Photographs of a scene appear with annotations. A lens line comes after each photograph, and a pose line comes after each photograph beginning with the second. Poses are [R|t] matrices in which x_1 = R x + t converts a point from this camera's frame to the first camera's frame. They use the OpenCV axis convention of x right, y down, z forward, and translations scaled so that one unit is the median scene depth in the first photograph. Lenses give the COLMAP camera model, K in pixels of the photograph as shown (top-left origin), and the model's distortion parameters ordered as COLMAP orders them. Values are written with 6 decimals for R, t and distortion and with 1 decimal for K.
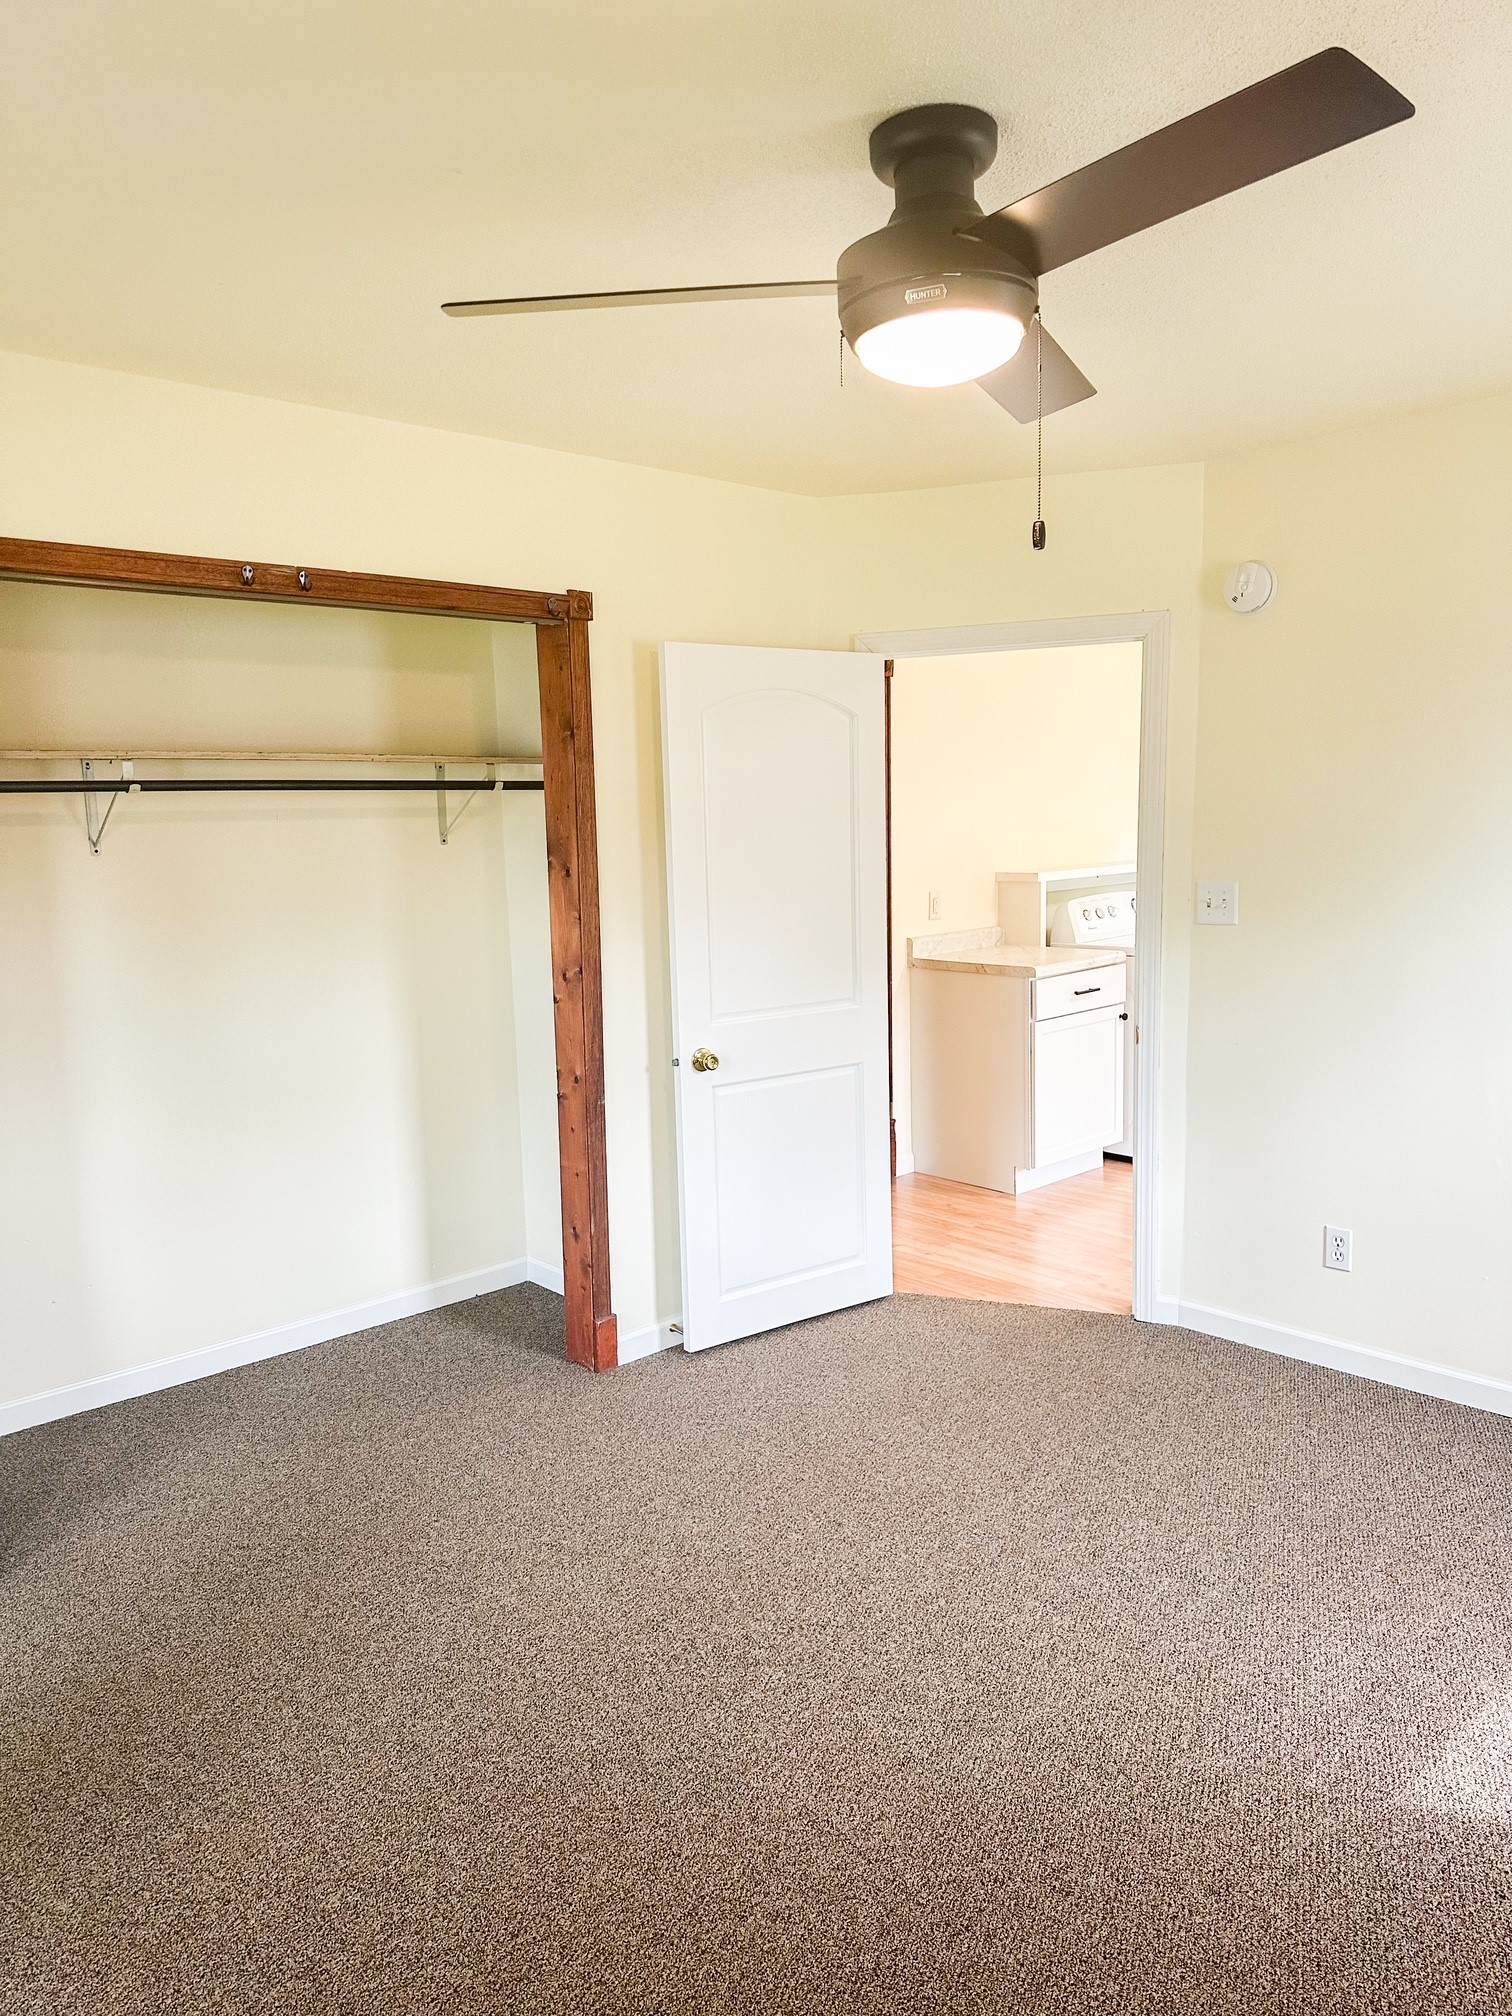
lens RADIAL K [[1439.4, 0, 758.4], [0, 1439.4, 1016.0], [0, 0, 1]] dist [0.063279, -0.045856]
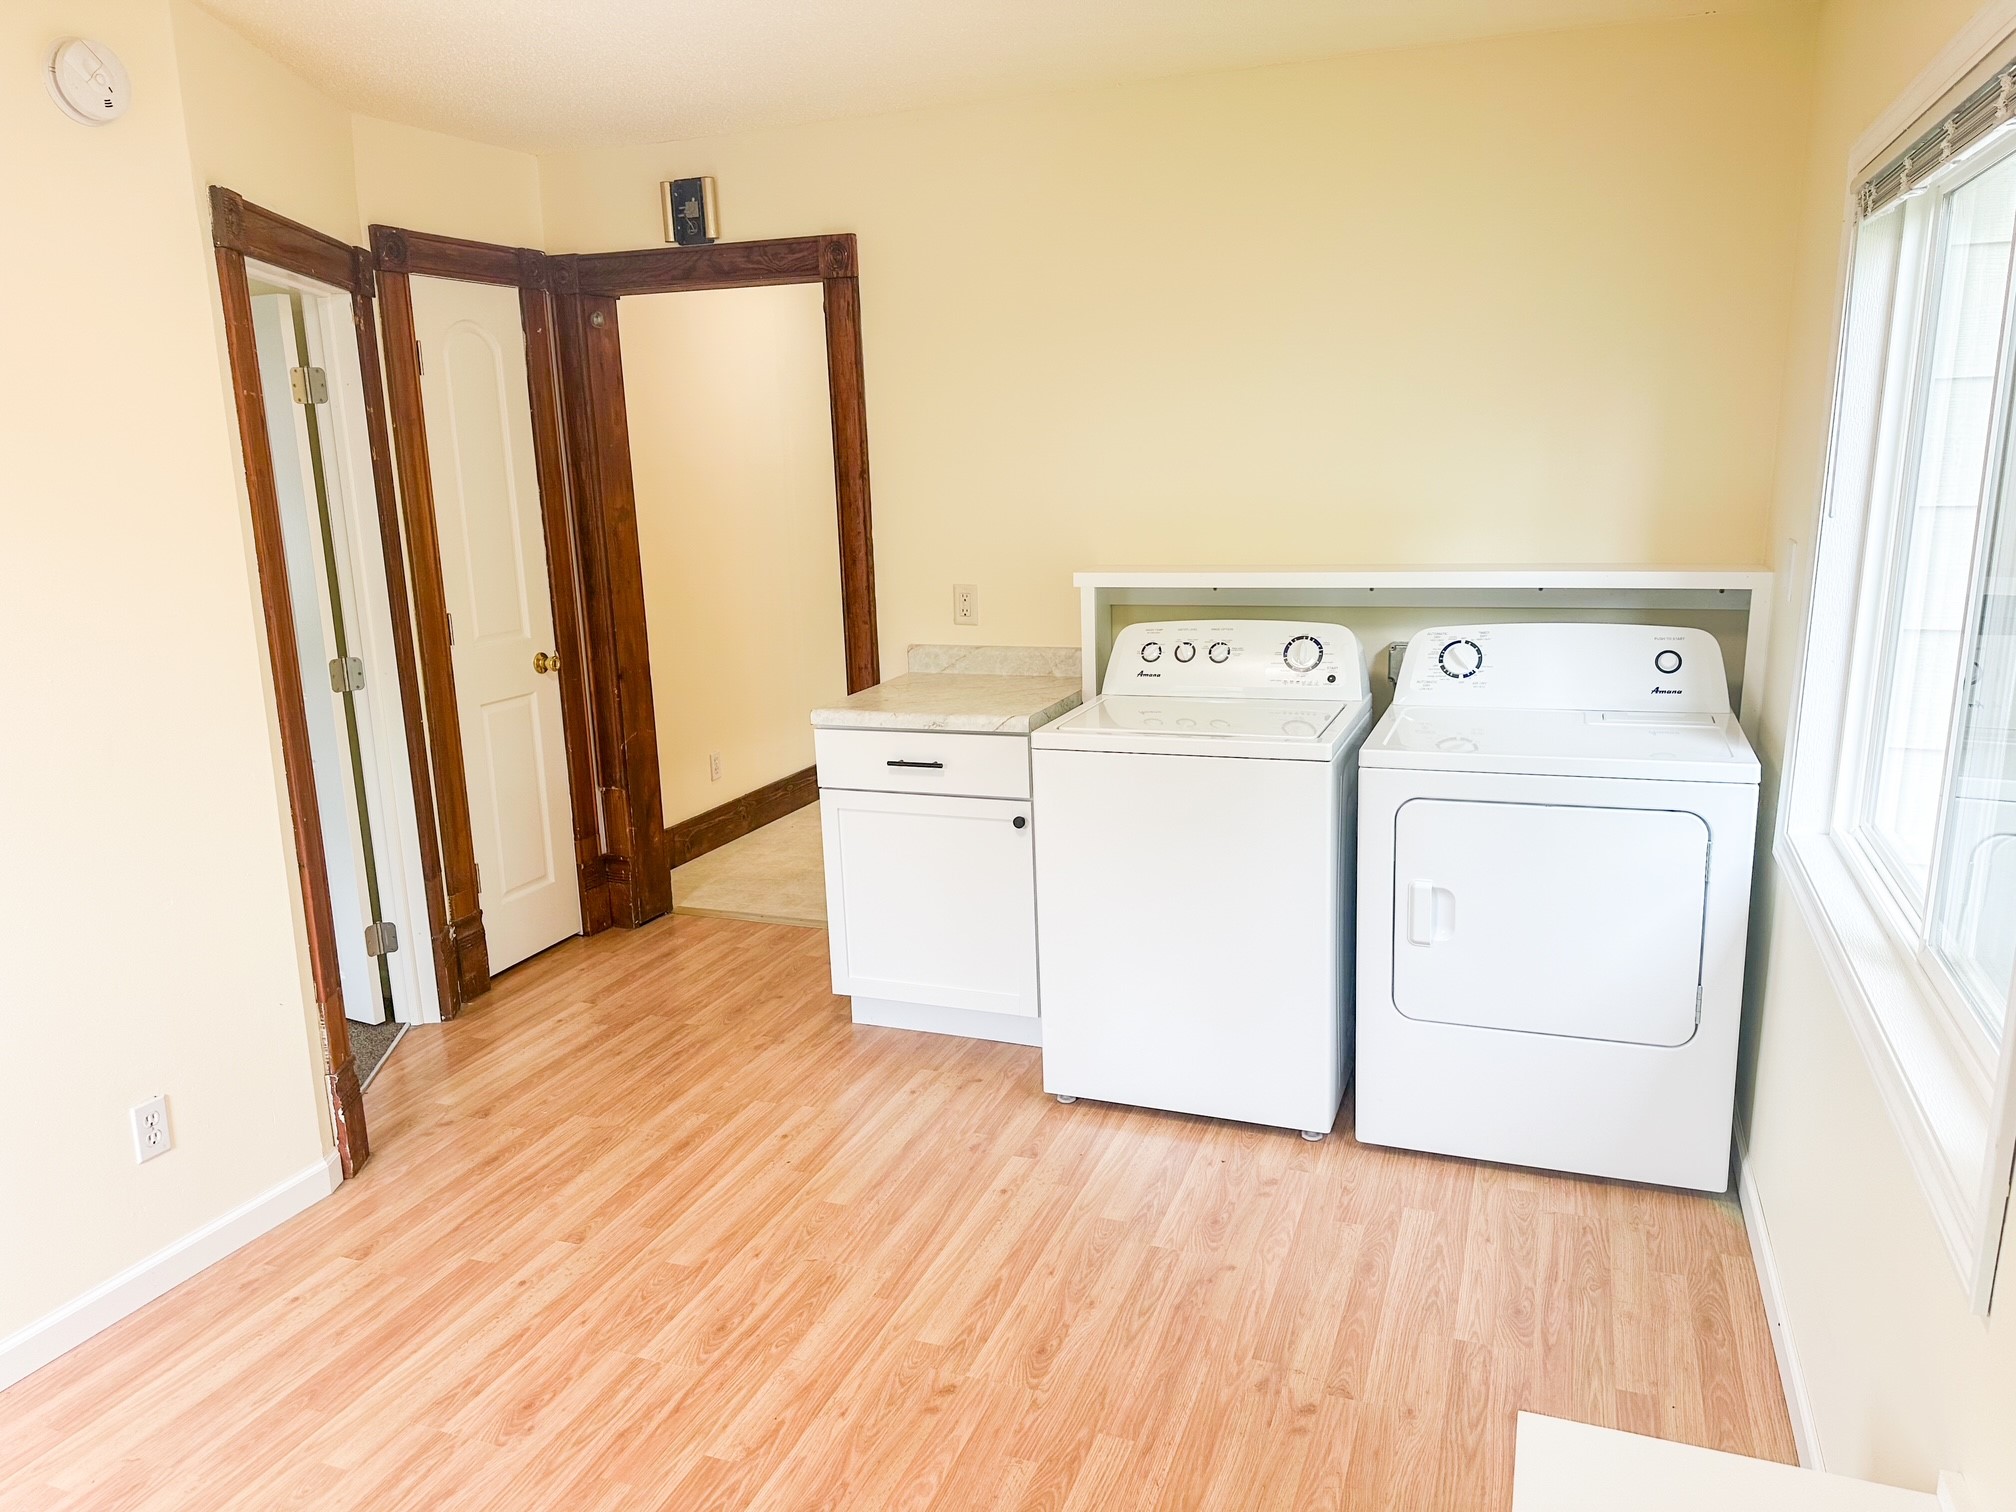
lens RADIAL K [[1433.3, 0, 1008.0], [0, 1433.3, 756.0], [0, 0, 1]] dist [0.227518, -0.365945]
pose [[0.410071, 0.210183, -0.887505, 0.812794], [-0.115983, 0.977201, 0.177835, -0.139153], [0.904649, 0.030011, 0.425100, 0.763380]]
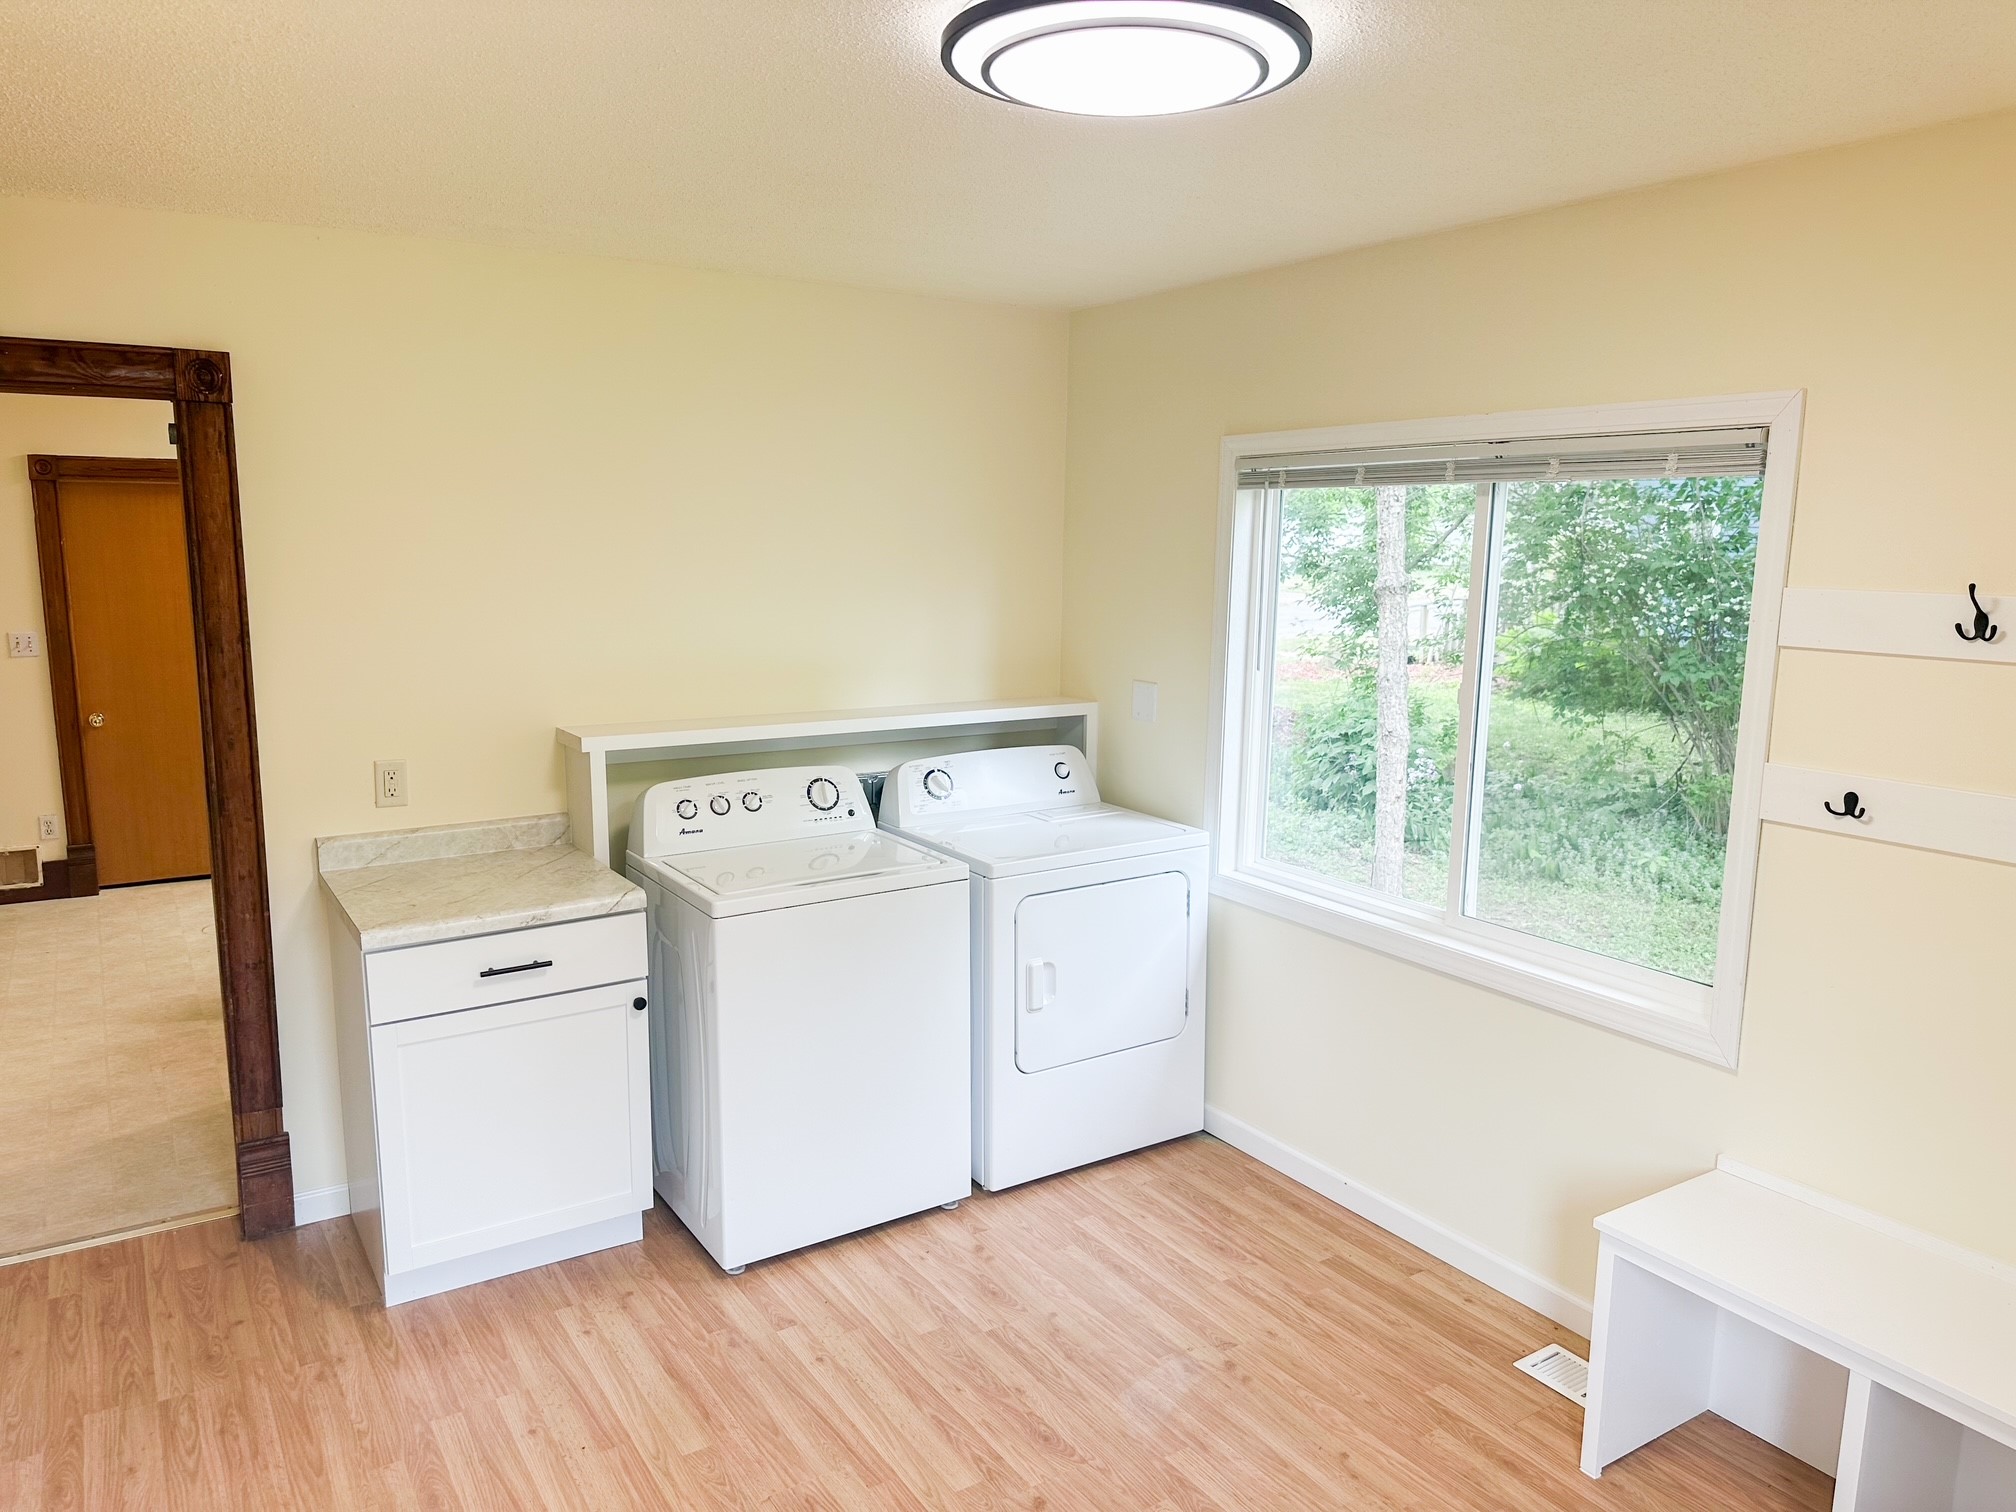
lens RADIAL K [[1439.4, 0, 1006.8], [0, 1439.4, 765.5], [0, 0, 1]] dist [0.063279, -0.045856]
pose [[0.977633, 0.068182, -0.198960, 0.523062], [-0.064316, 0.997595, 0.025838, -0.123167], [0.200243, -0.012463, 0.979667, 0.480969]]
